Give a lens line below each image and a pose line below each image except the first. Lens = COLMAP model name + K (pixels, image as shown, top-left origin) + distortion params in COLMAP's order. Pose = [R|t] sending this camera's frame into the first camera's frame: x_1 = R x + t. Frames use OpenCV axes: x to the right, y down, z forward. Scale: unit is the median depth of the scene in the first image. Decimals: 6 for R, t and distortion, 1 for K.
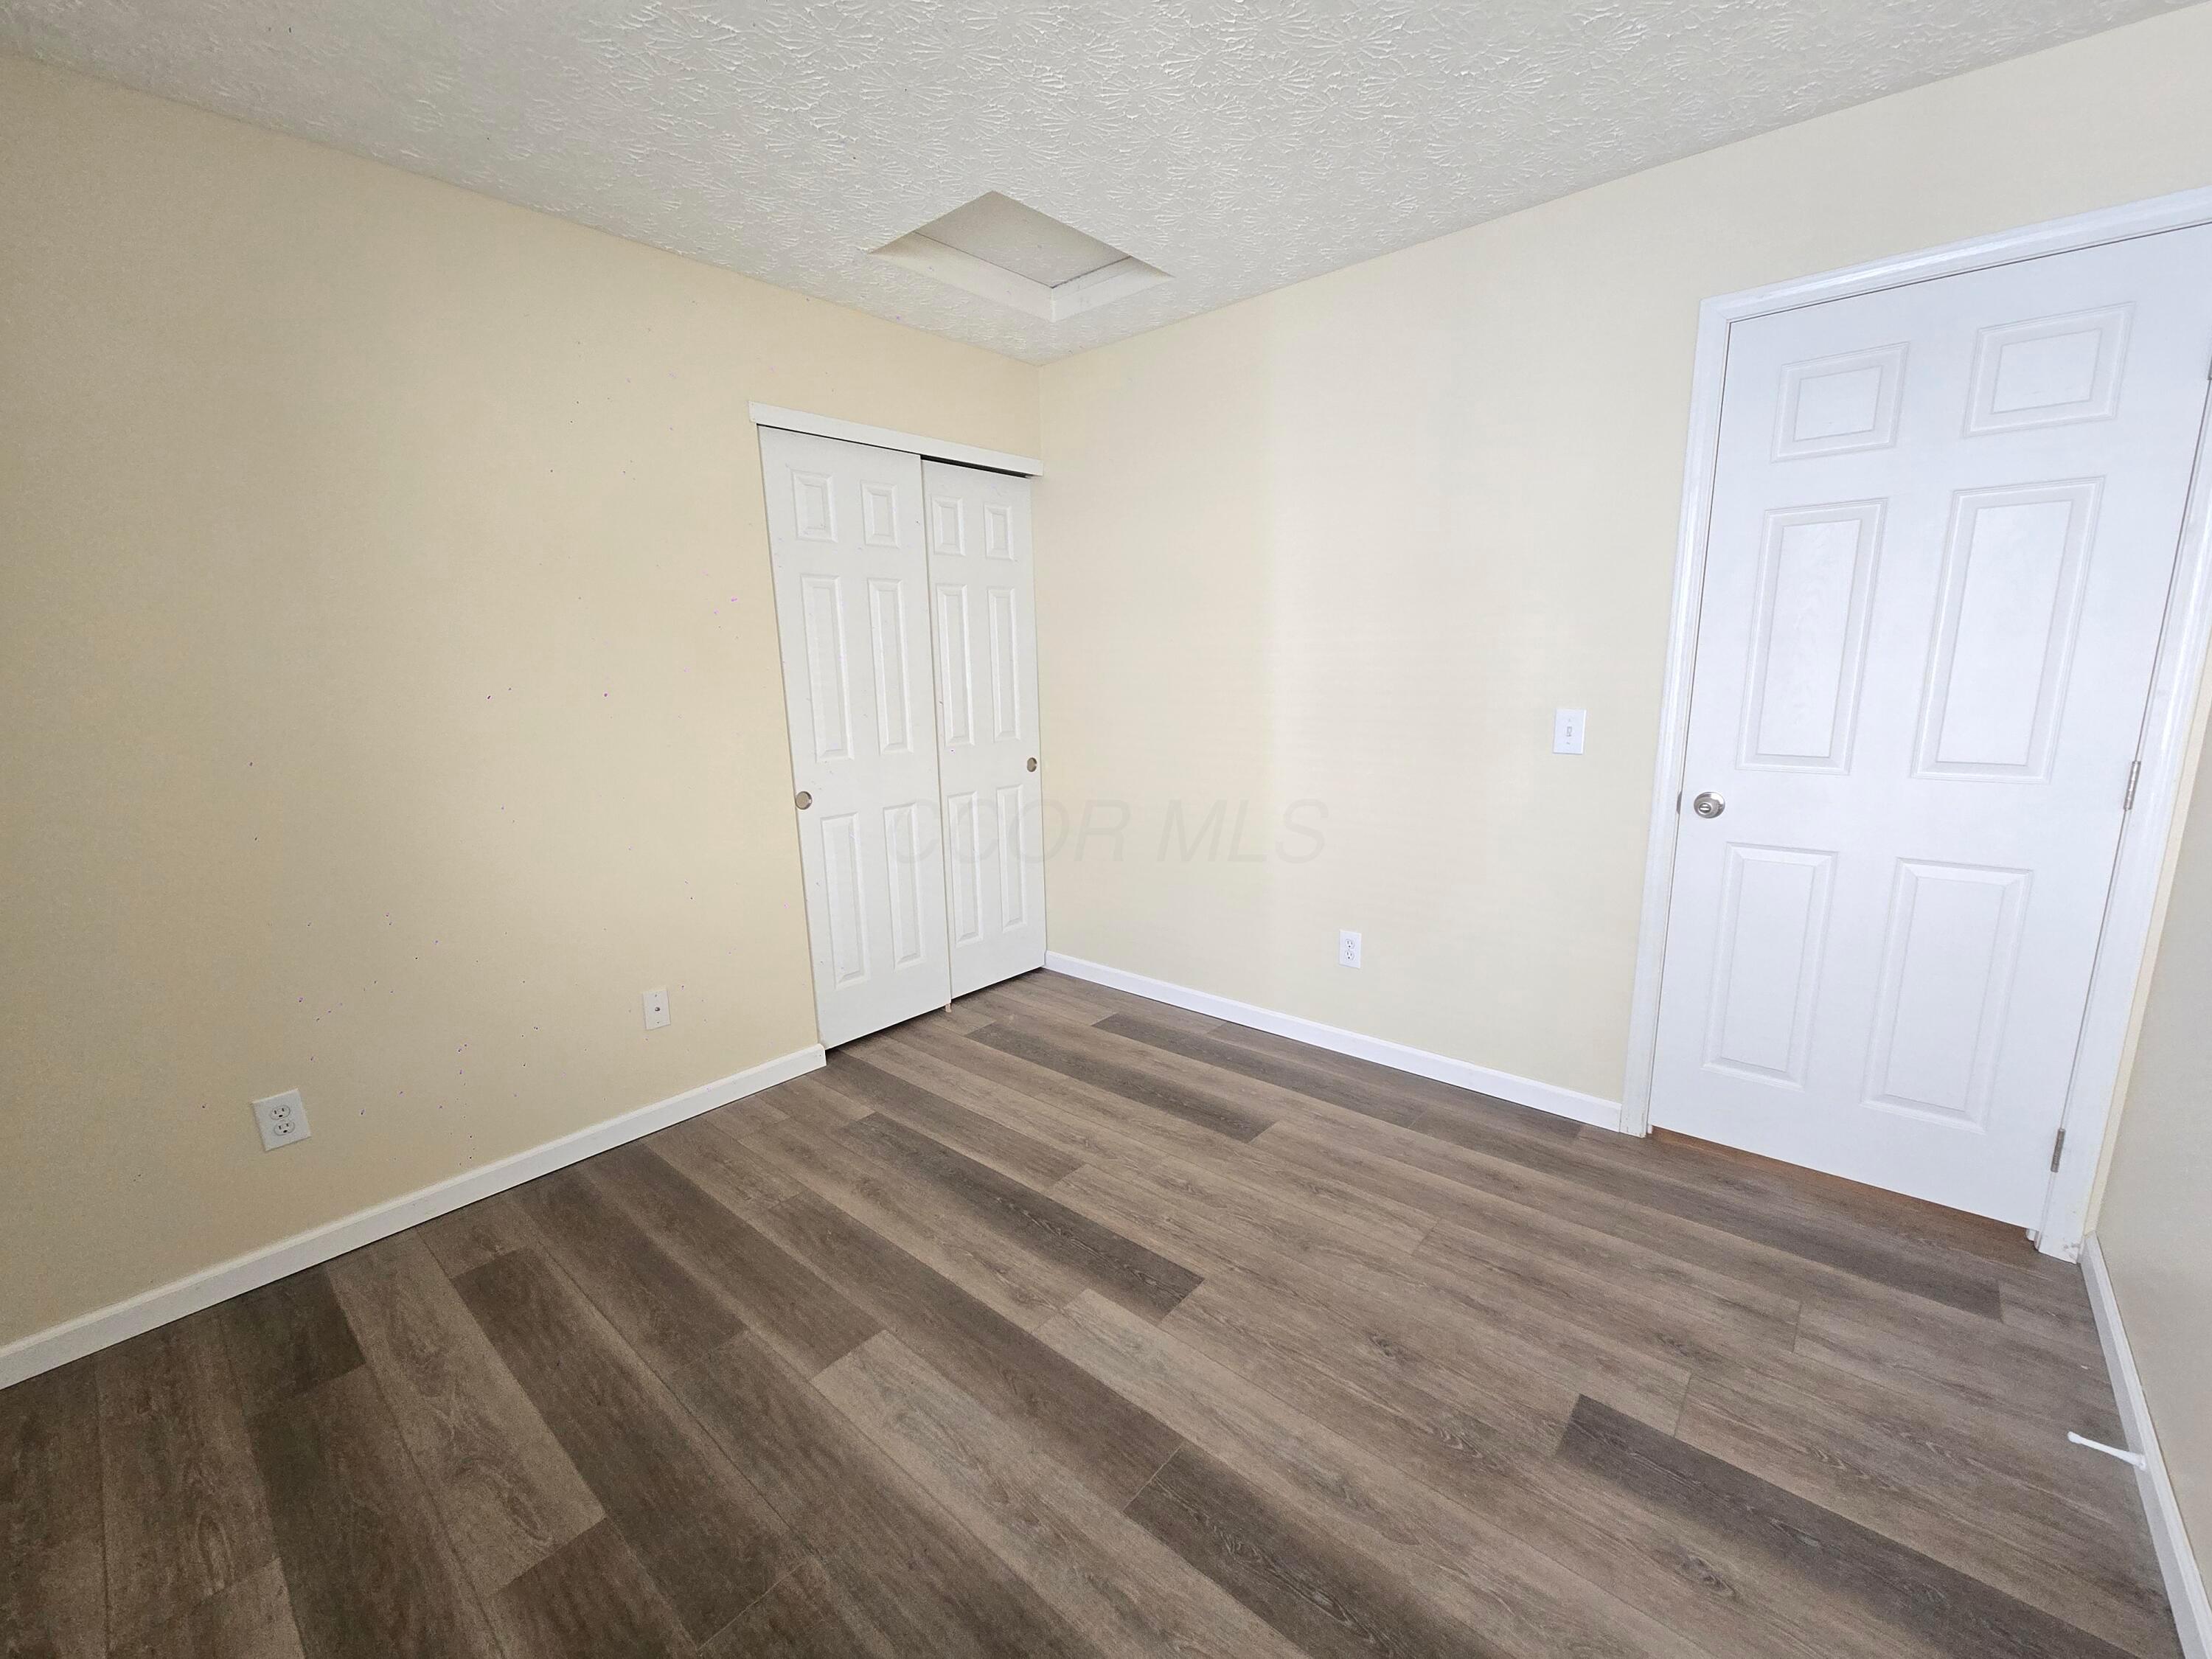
lens RADIAL K [[912.5, 0, 1111.0], [0, 912.5, 836.4], [0, 0, 1]] dist [-0.000998, 0.000358]
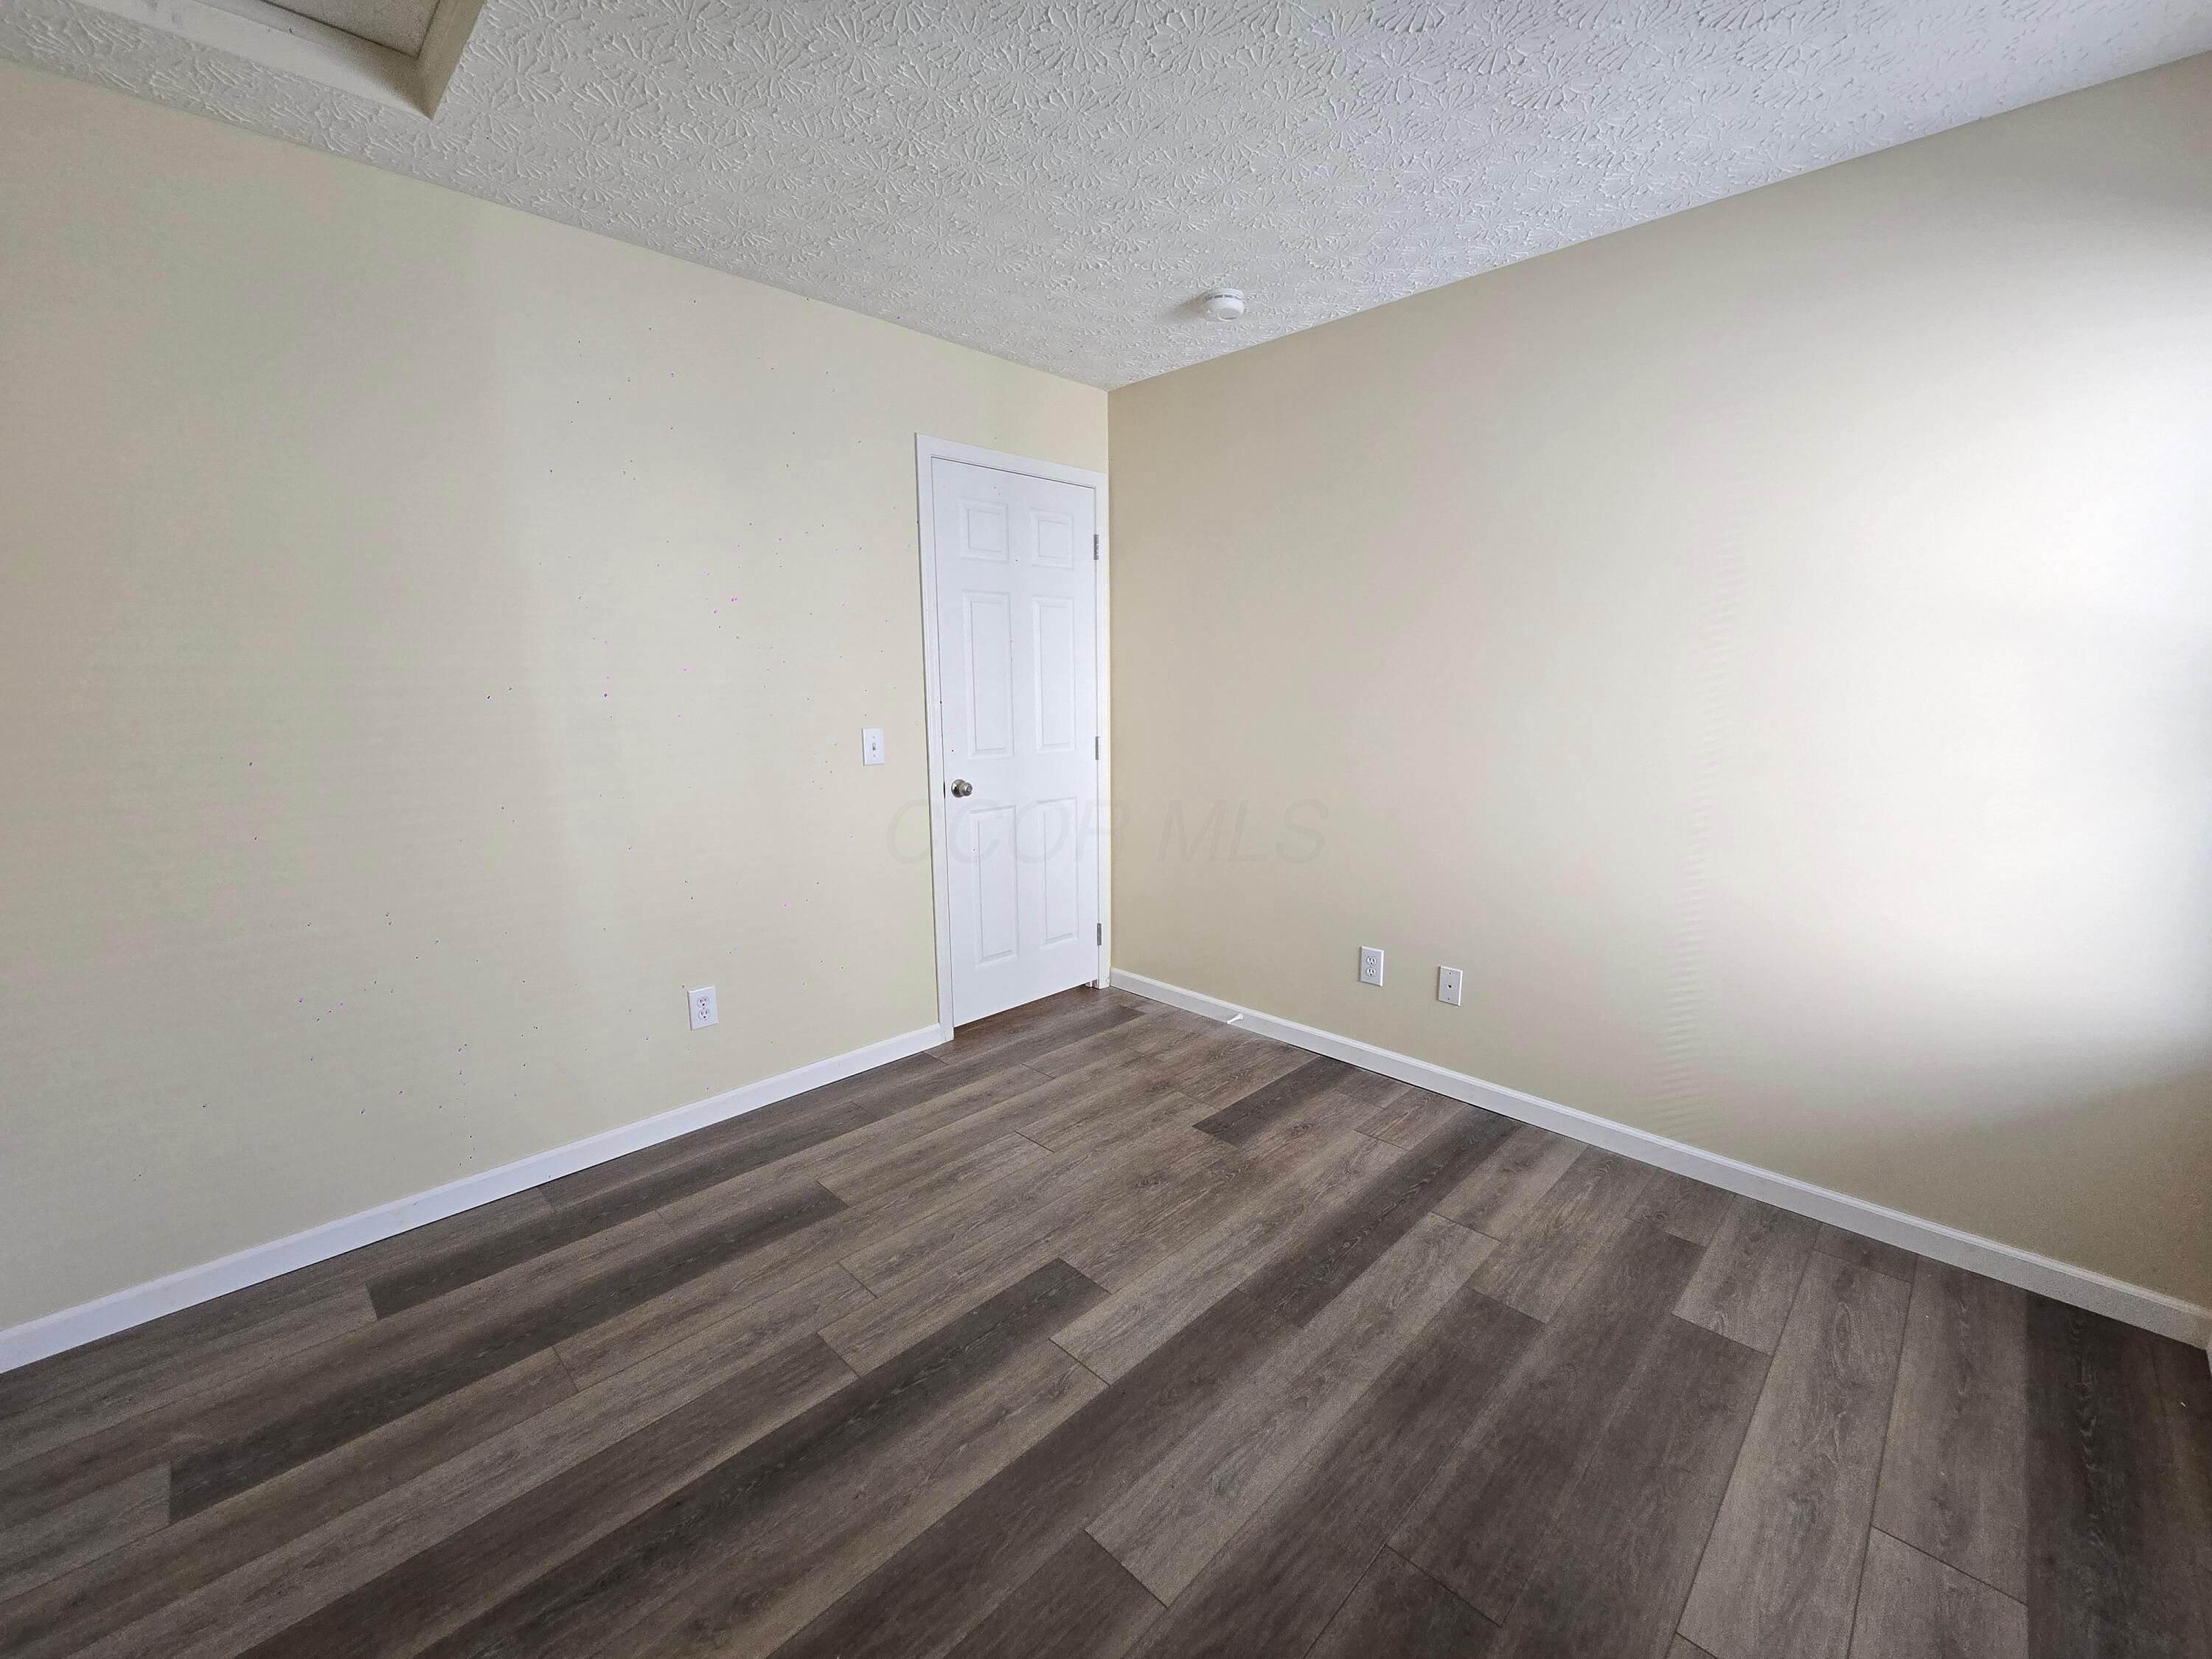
lens RADIAL K [[907.9, 0, 1108.2], [0, 907.9, 837.1], [0, 0, 1]] dist [-0.000562, 0.000406]
pose [[0.065561, -0.154728, 0.985779, -0.873390], [0.197070, 0.970455, 0.139216, -0.131612], [-0.978195, 0.185140, 0.094117, 0.756211]]
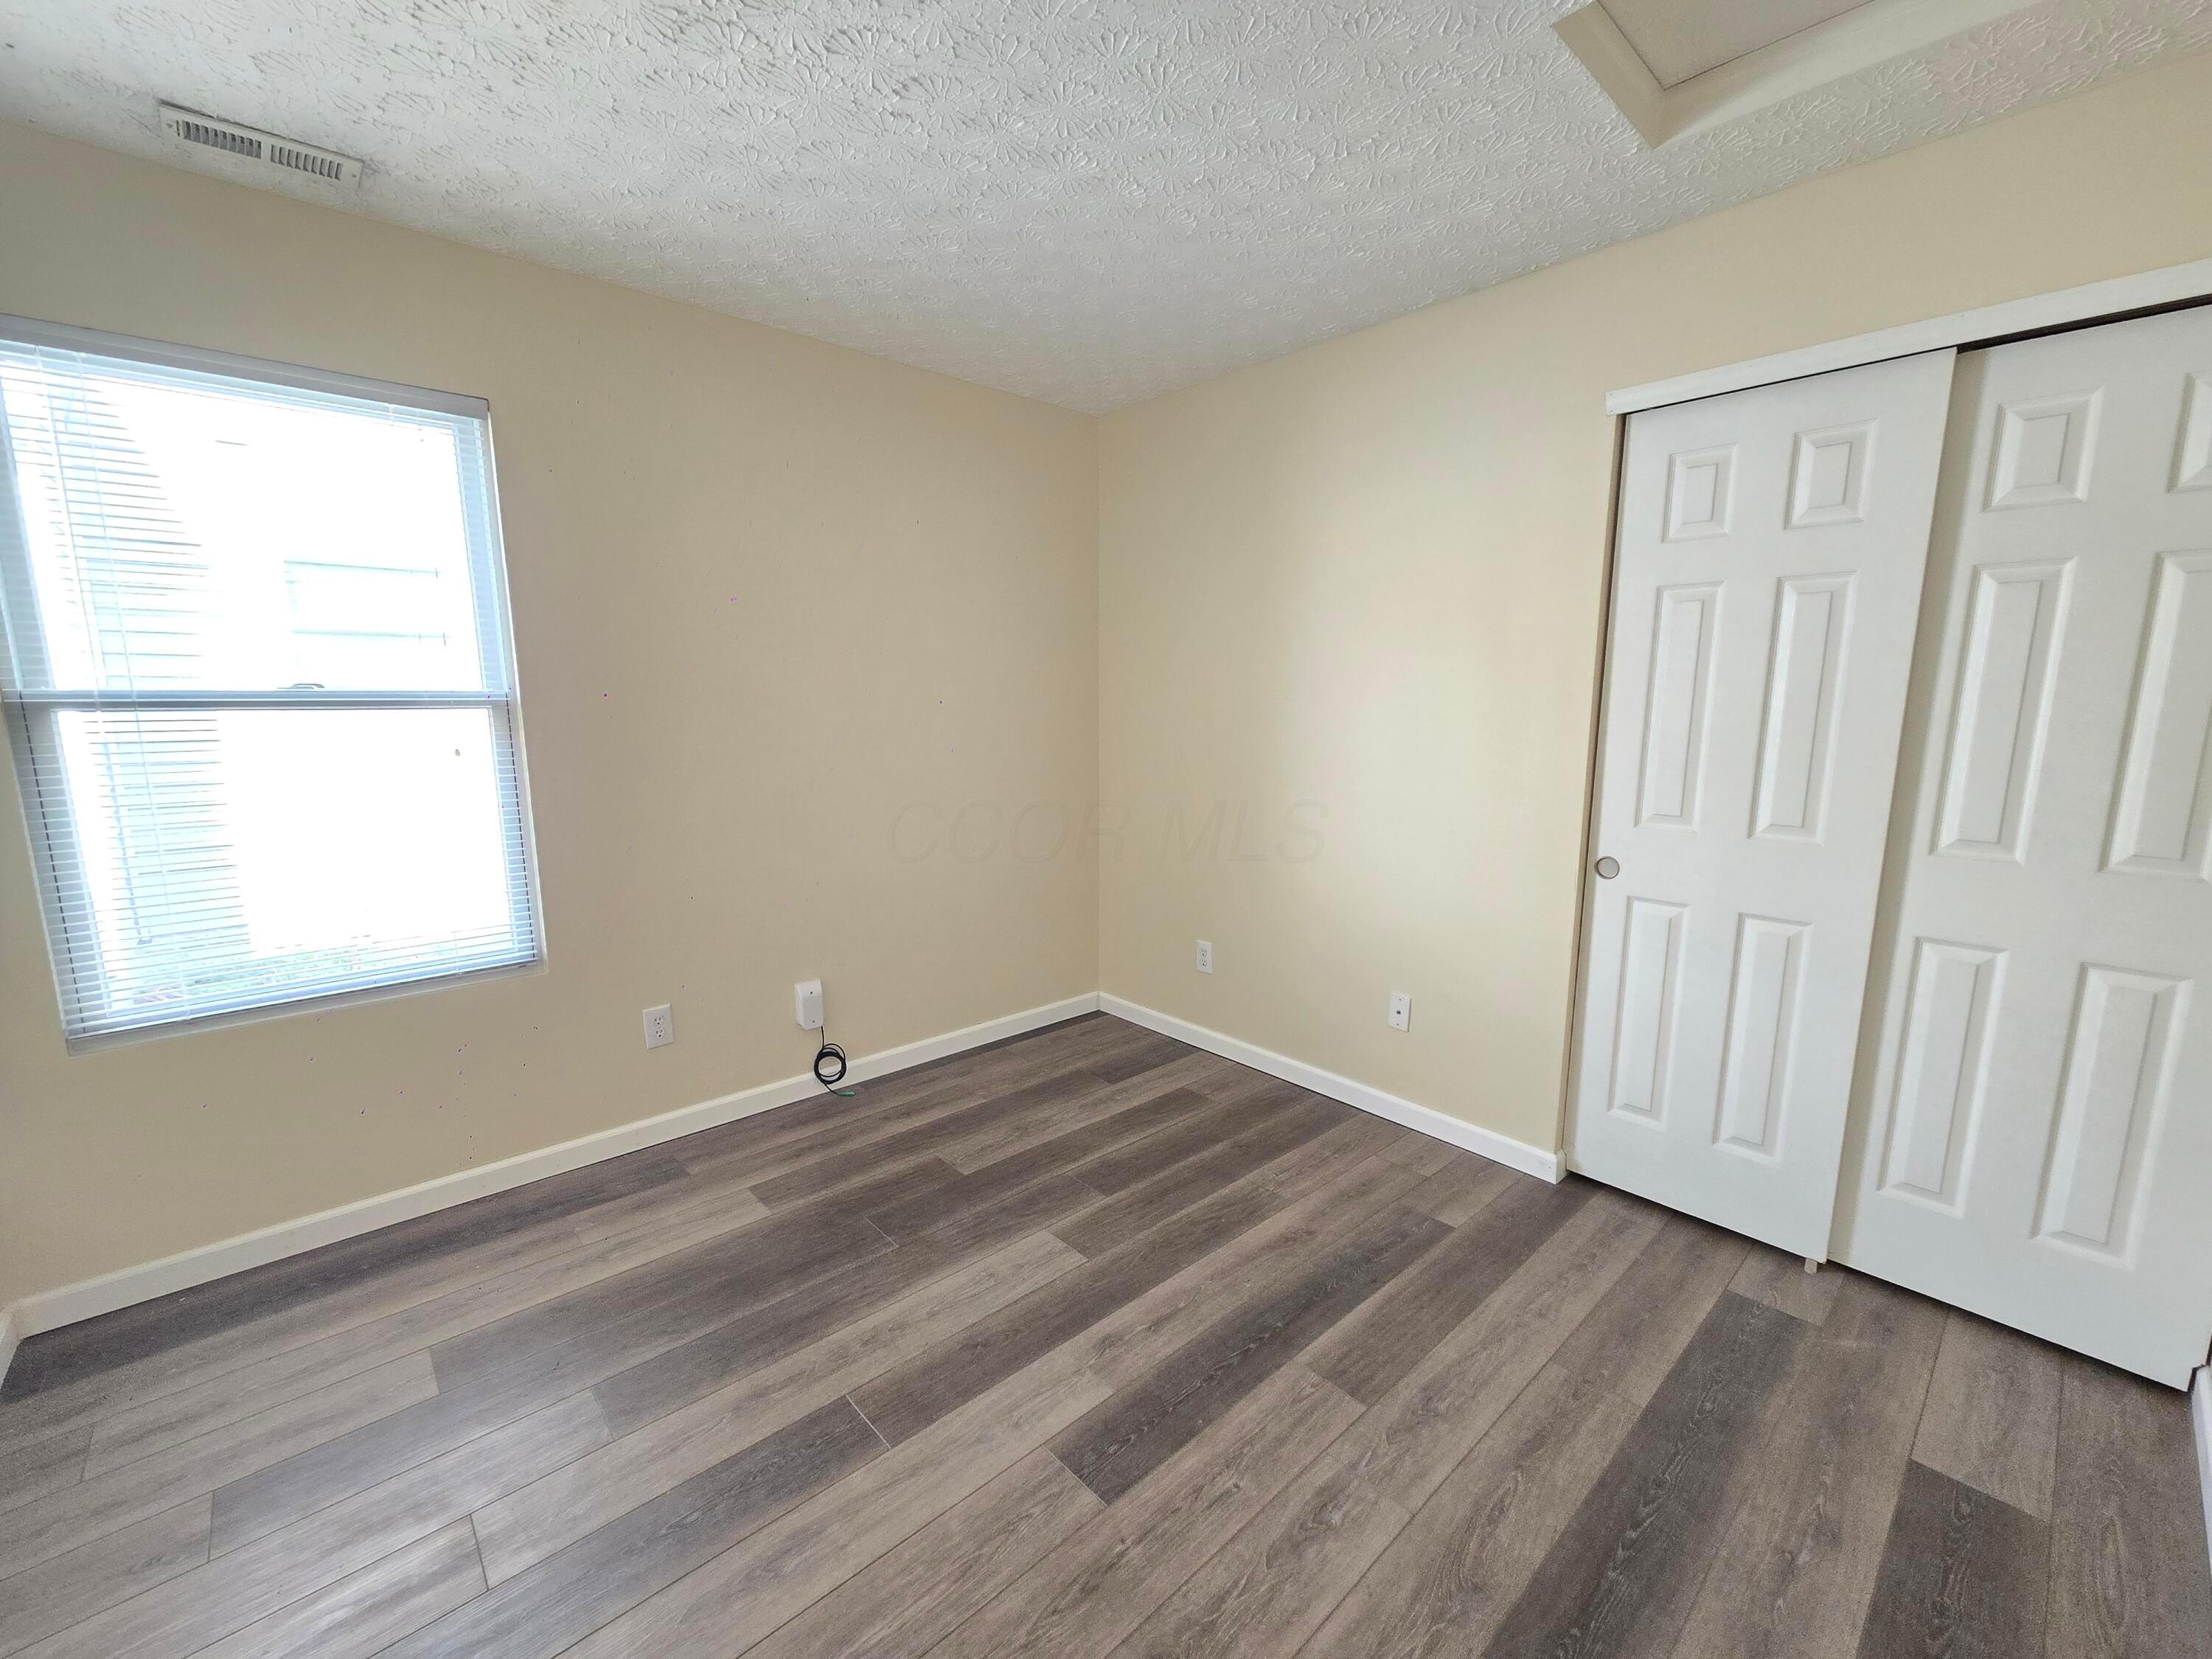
lens RADIAL K [[910.5, 0, 1102.0], [0, 910.5, 837.7], [0, 0, 1]] dist [0.003471, 0.000870]
pose [[-0.120955, 0.178623, -0.976455, 0.764177], [-0.191345, 0.961033, 0.199505, -0.213683], [0.974041, 0.210971, -0.082063, 0.947598]]
